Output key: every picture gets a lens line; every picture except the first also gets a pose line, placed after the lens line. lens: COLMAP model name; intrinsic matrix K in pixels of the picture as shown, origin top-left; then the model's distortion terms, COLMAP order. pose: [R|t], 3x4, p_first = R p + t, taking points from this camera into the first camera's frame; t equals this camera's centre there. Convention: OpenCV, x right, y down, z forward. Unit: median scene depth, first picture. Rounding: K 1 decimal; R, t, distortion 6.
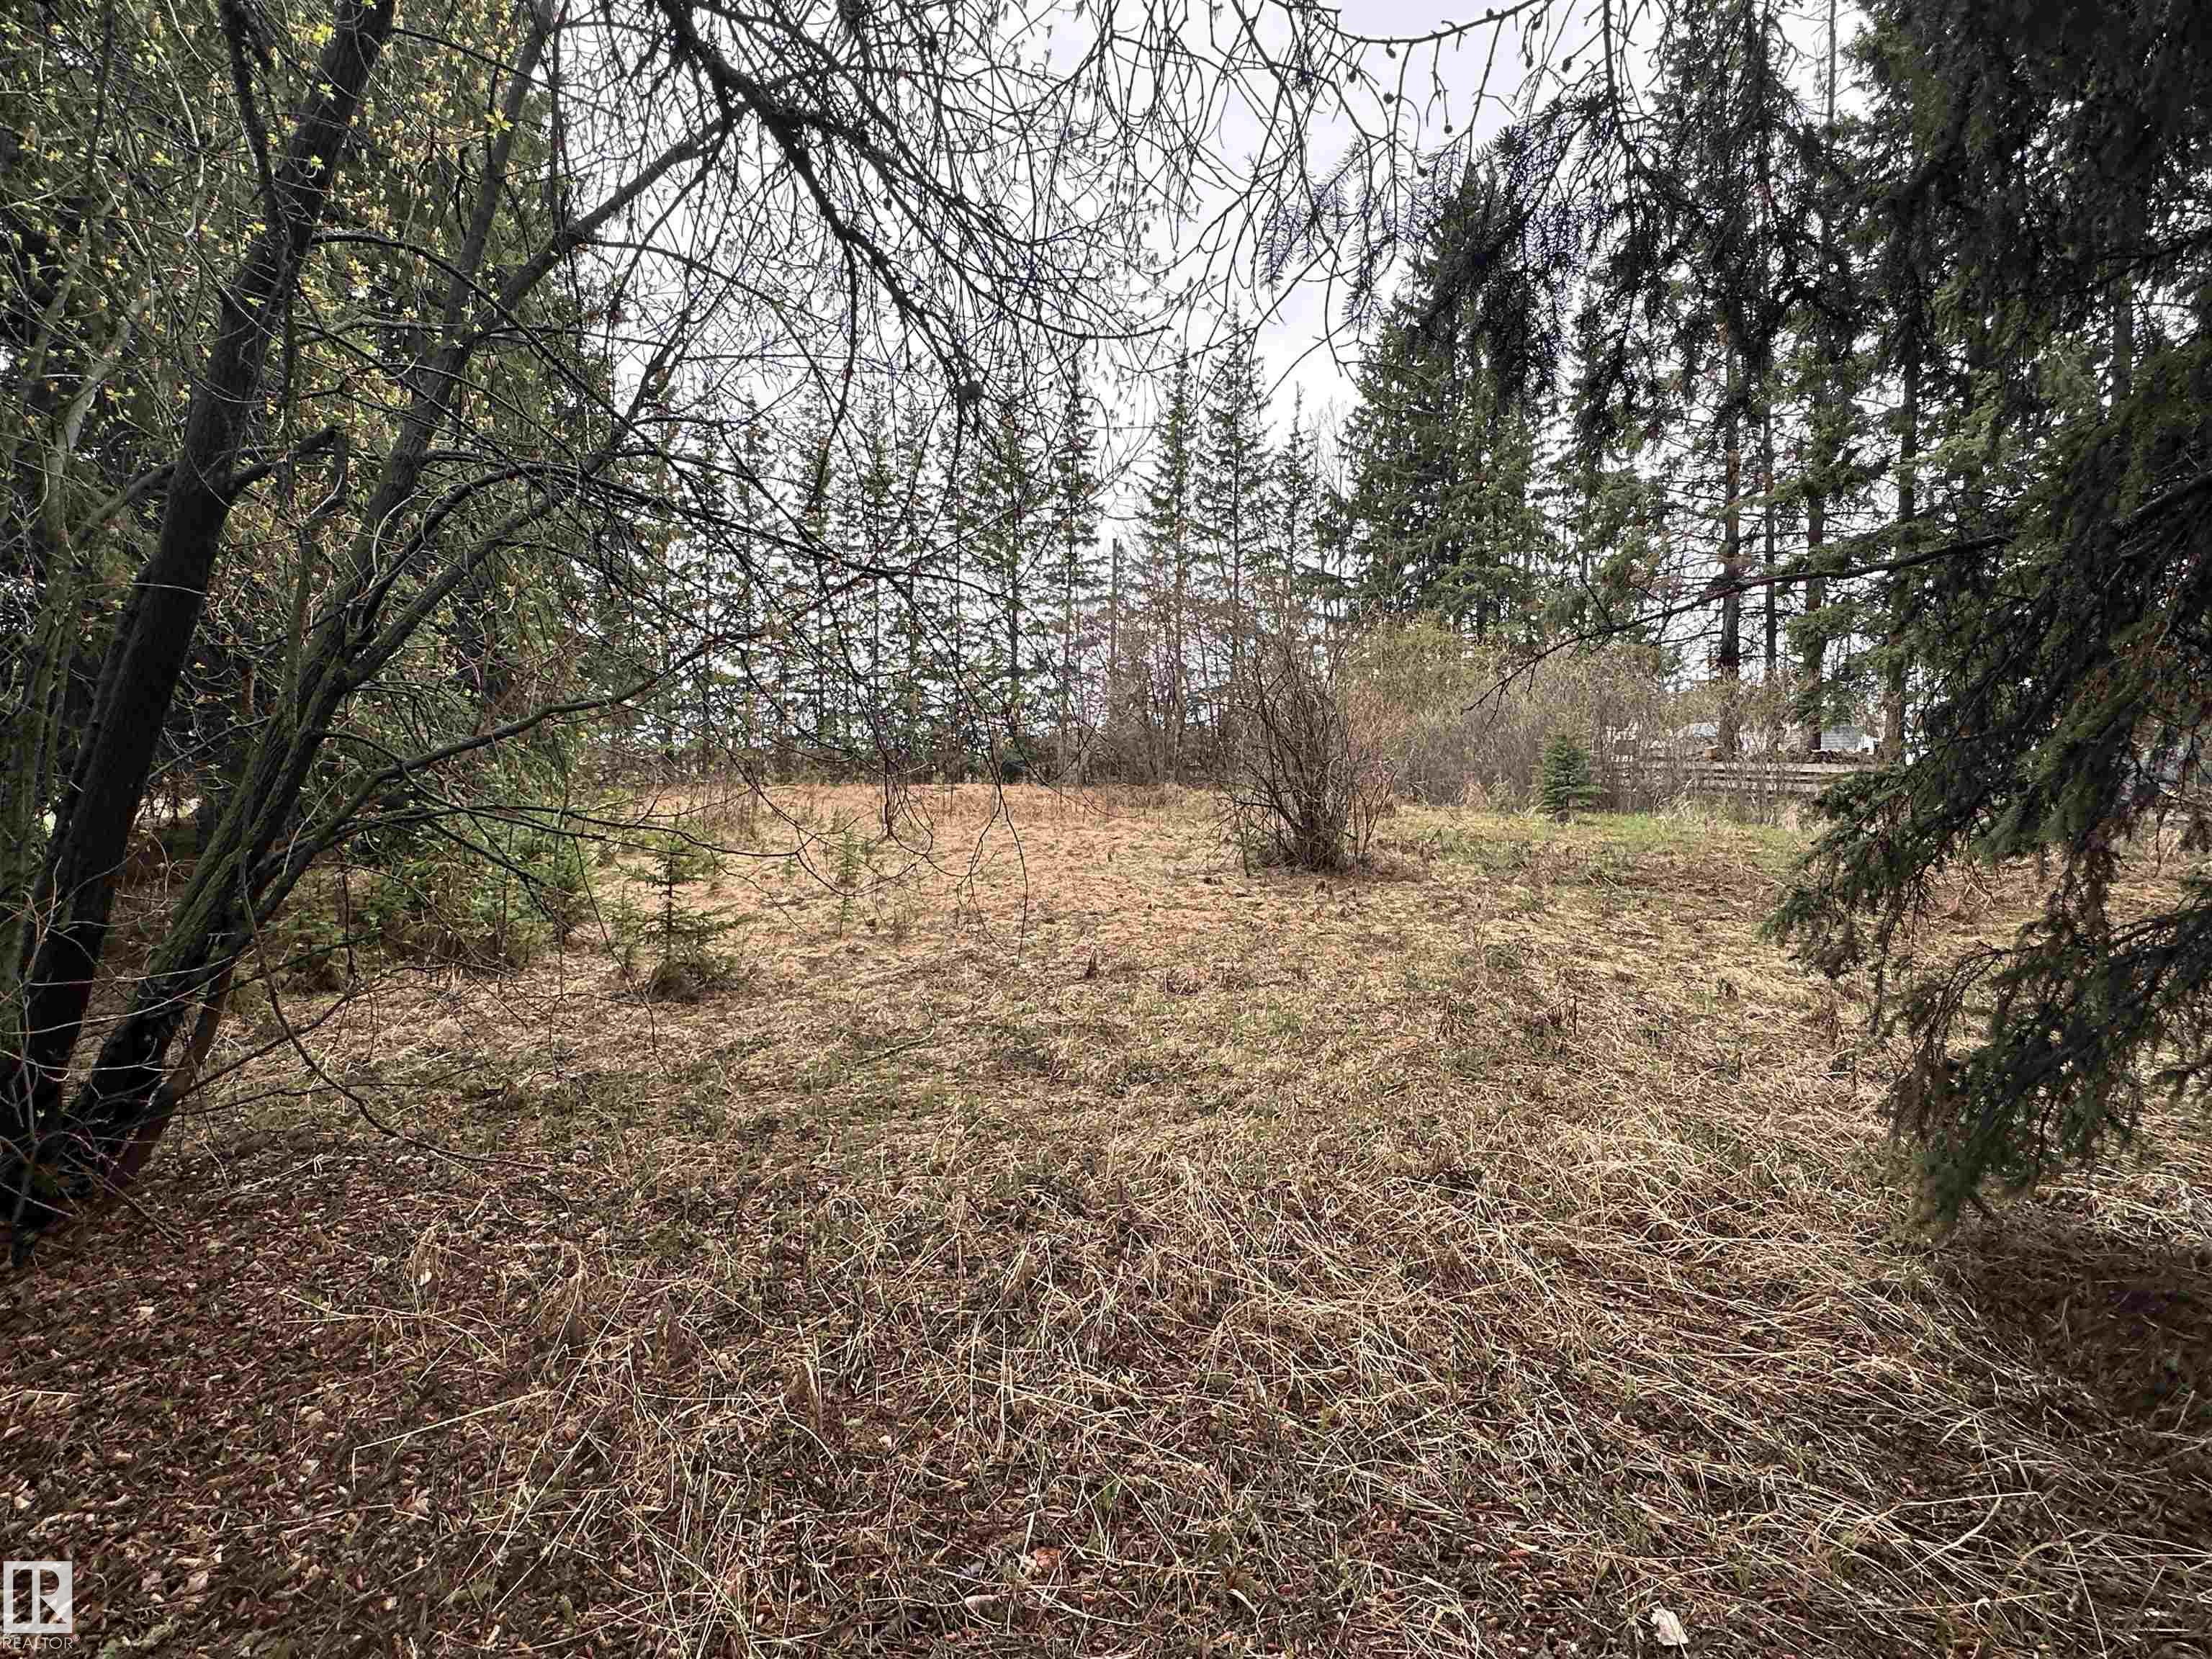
lens RADIAL K [[1169.8, 0, 1110.9], [0, 1169.8, 830.8], [0, 0, 1]] dist [-0.004754, 0.000112]
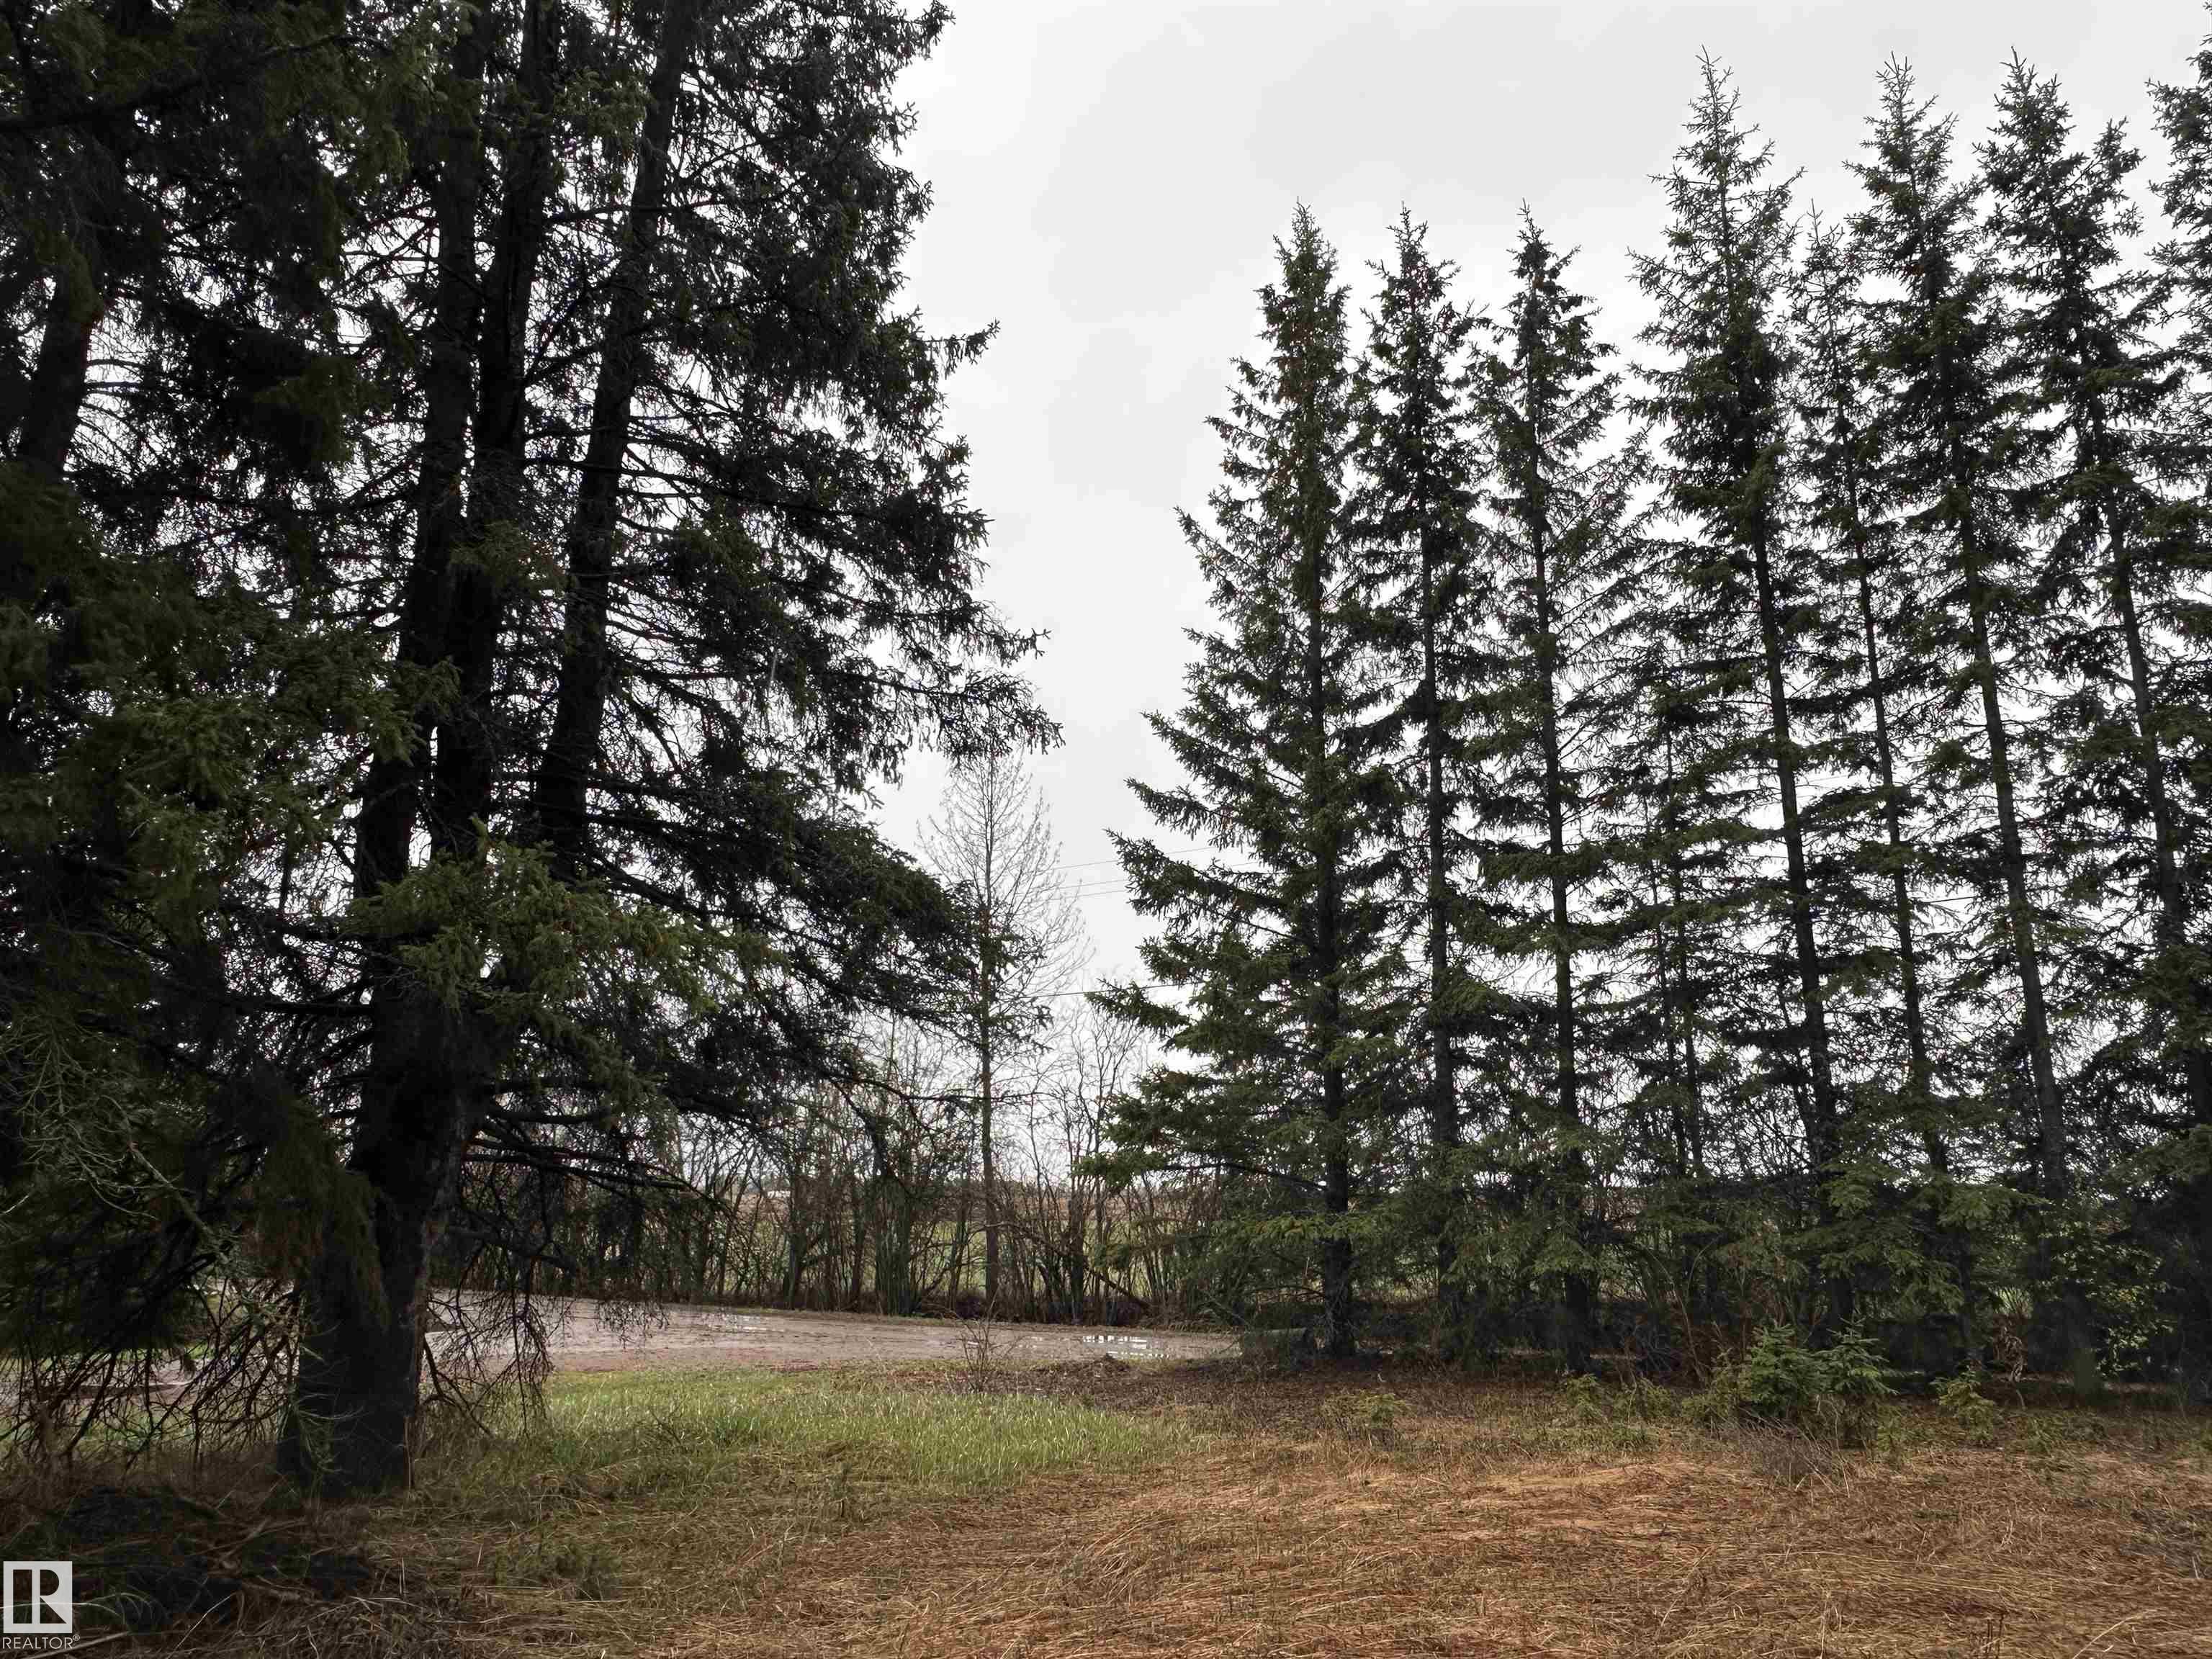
lens RADIAL K [[1443.6, 0, 1092.0], [0, 1443.6, 828.3], [0, 0, 1]] dist [0.023701, -0.000840]
pose [[0.786926, -0.153524, -0.597644, -0.159038], [-0.018768, 0.962151, -0.271871, -0.063061], [0.616762, 0.225159, 0.754260, 0.578304]]
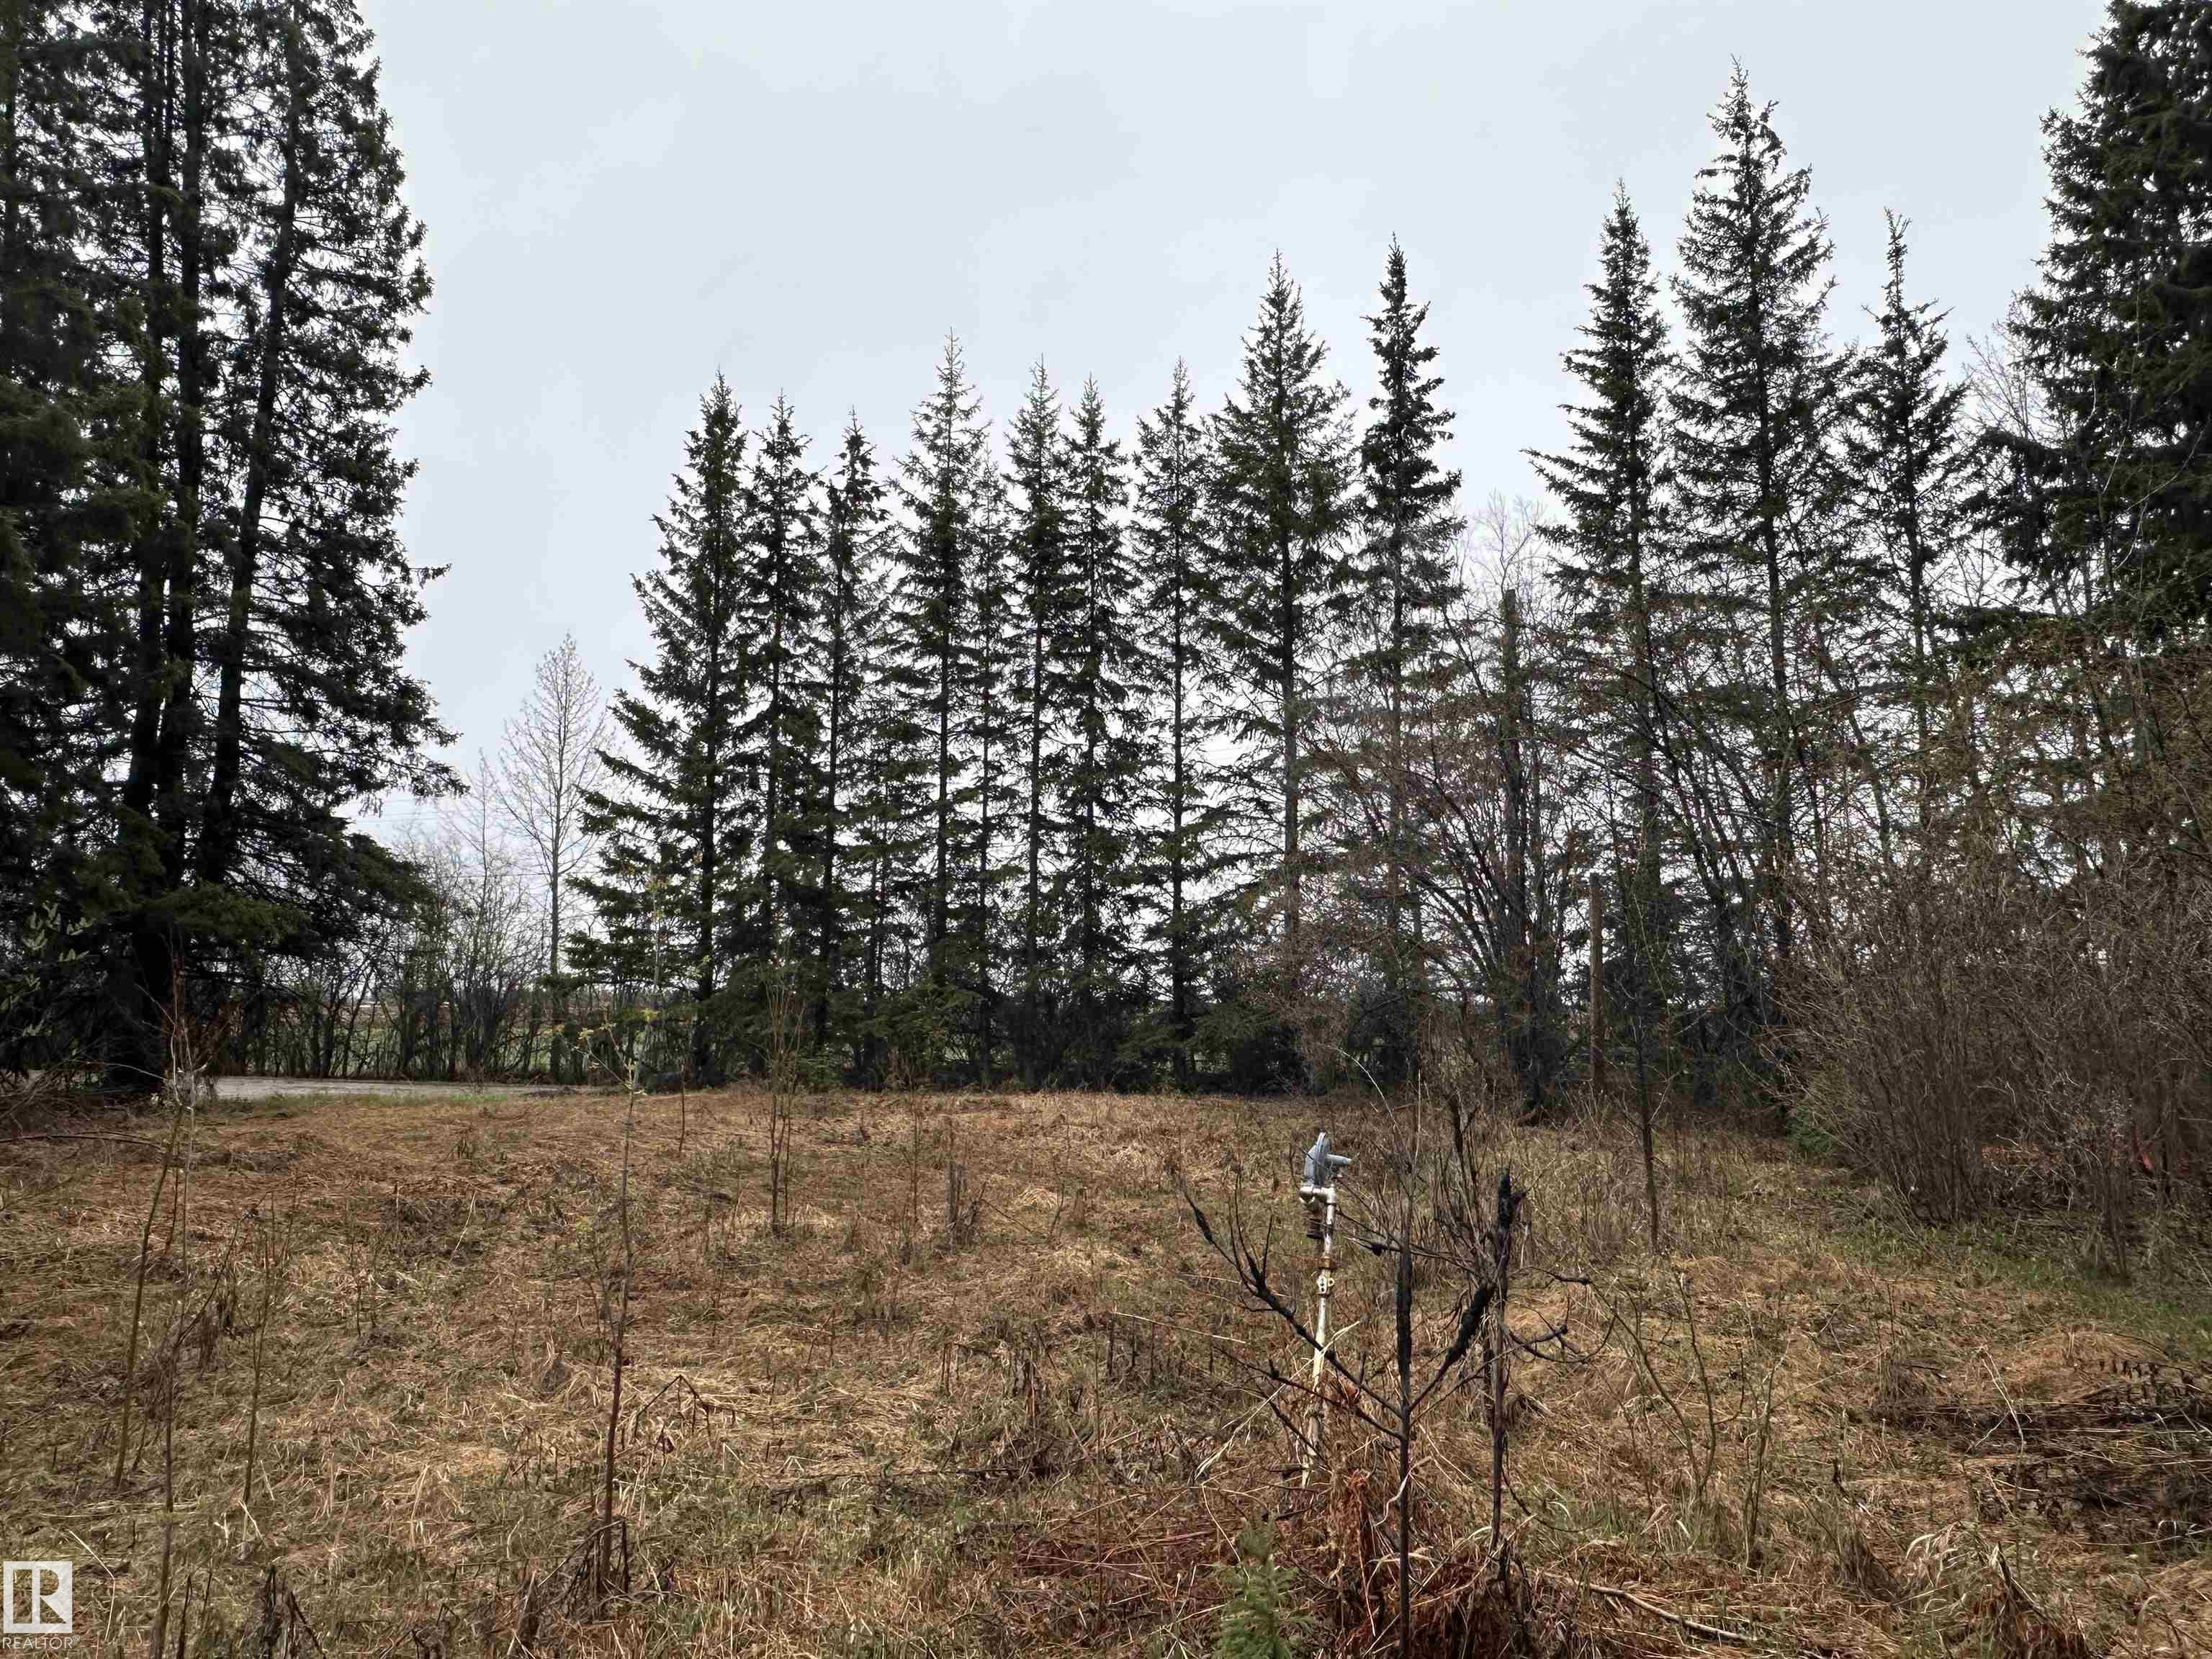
lens RADIAL K [[1443.6, 0, 1113.0], [0, 1443.6, 859.7], [0, 0, 1]] dist [0.023701, -0.000840]
pose [[0.905429, -0.053761, -0.421080, 0.112913], [-0.003854, 0.990866, -0.134796, -0.048482], [0.424480, 0.123671, 0.896952, 0.392855]]
